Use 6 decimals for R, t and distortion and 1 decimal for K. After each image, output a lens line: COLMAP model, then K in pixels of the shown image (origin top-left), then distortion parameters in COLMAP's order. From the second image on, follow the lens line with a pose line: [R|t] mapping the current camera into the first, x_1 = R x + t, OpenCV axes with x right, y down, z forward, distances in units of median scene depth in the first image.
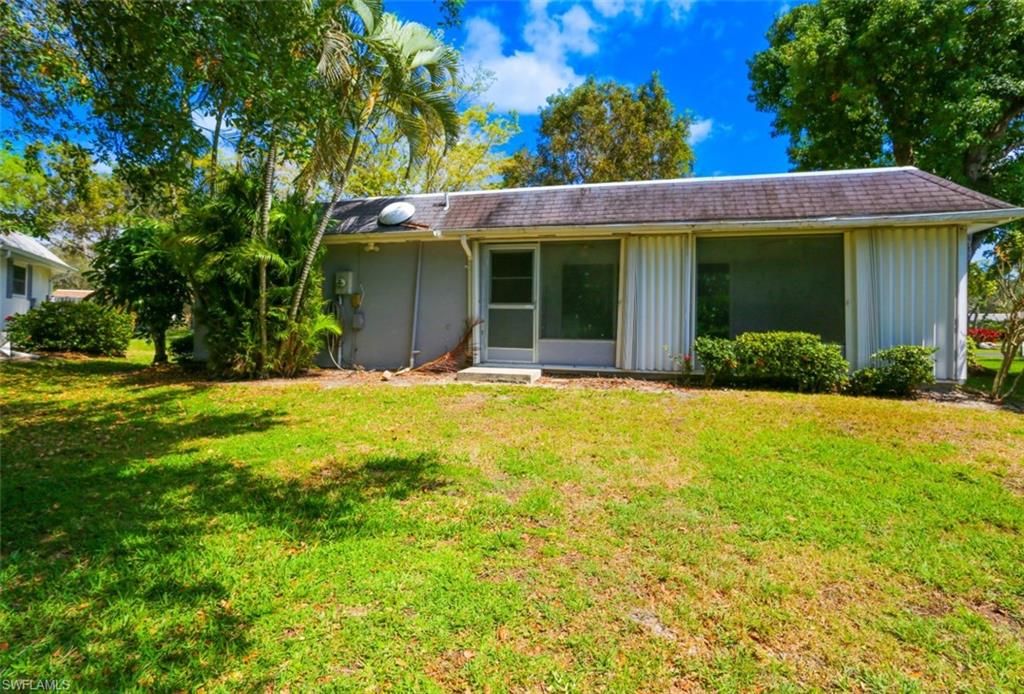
lens RADIAL K [[525.3, 0, 525.2], [0, 525.3, 340.3], [0, 0, 1]] dist [-0.041221, 0.040530]
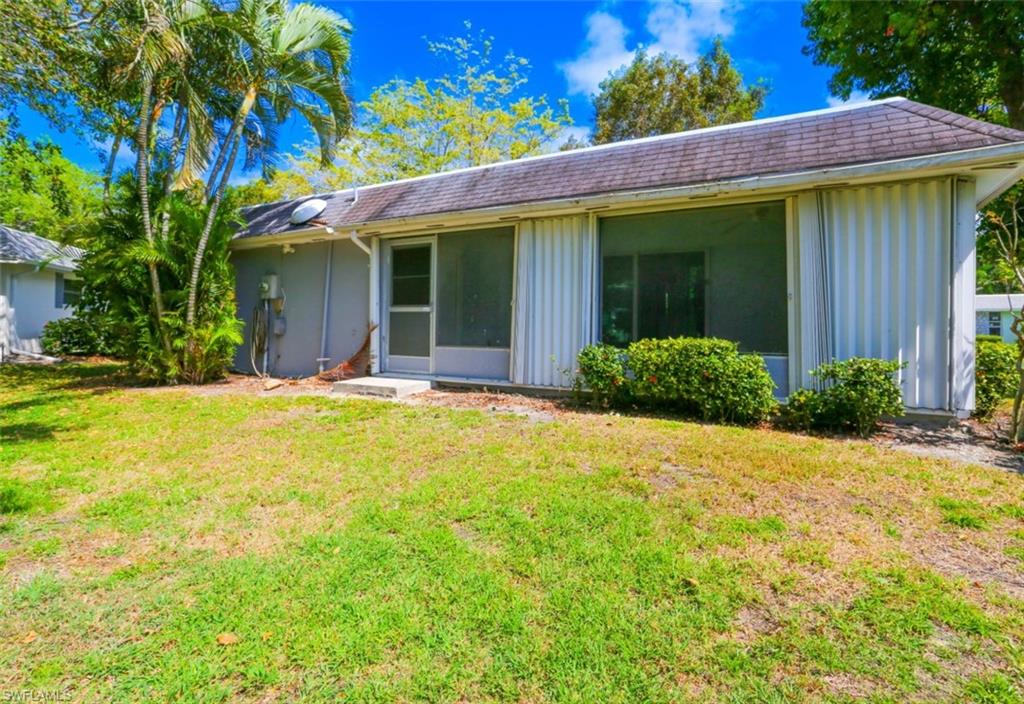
lens RADIAL K [[537.6, 0, 514.4], [0, 537.6, 340.8], [0, 0, 1]] dist [-0.048649, 0.039803]
pose [[0.968540, 0.001990, -0.248850, 0.372888], [-0.005102, 0.999917, -0.011860, -0.001235], [0.248806, 0.012757, 0.968469, 0.175734]]
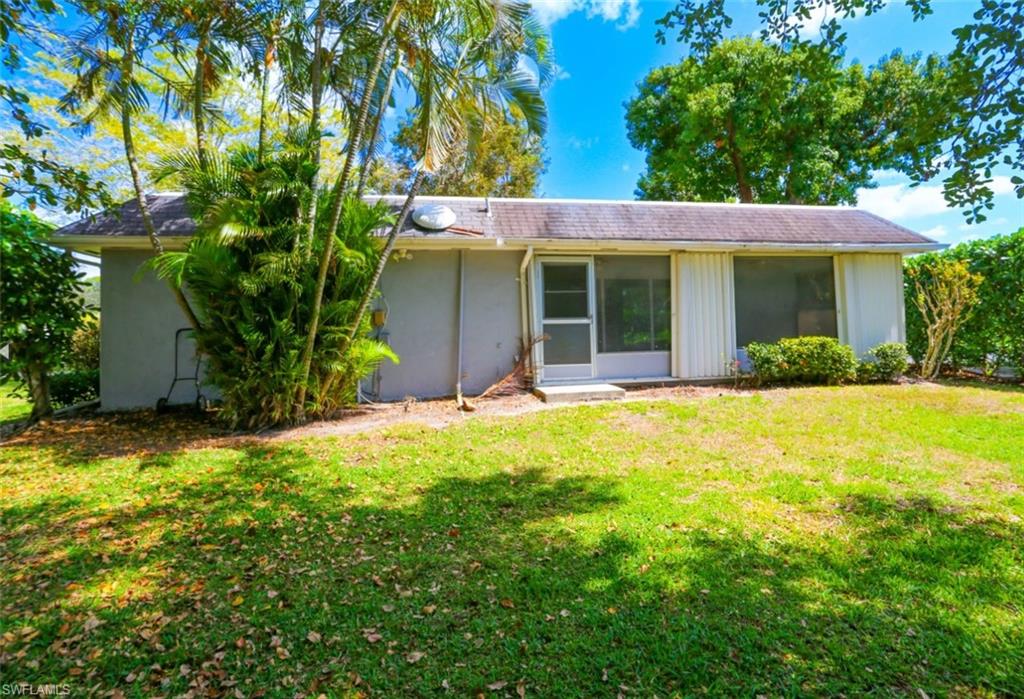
lens RADIAL K [[532.5, 0, 521.8], [0, 532.5, 340.0], [0, 0, 1]] dist [-0.036089, 0.001705]
pose [[0.899928, -0.037107, 0.434456, -0.533202], [0.050066, 0.998576, -0.018417, -0.016628], [-0.433154, 0.038325, 0.900505, 0.163702]]
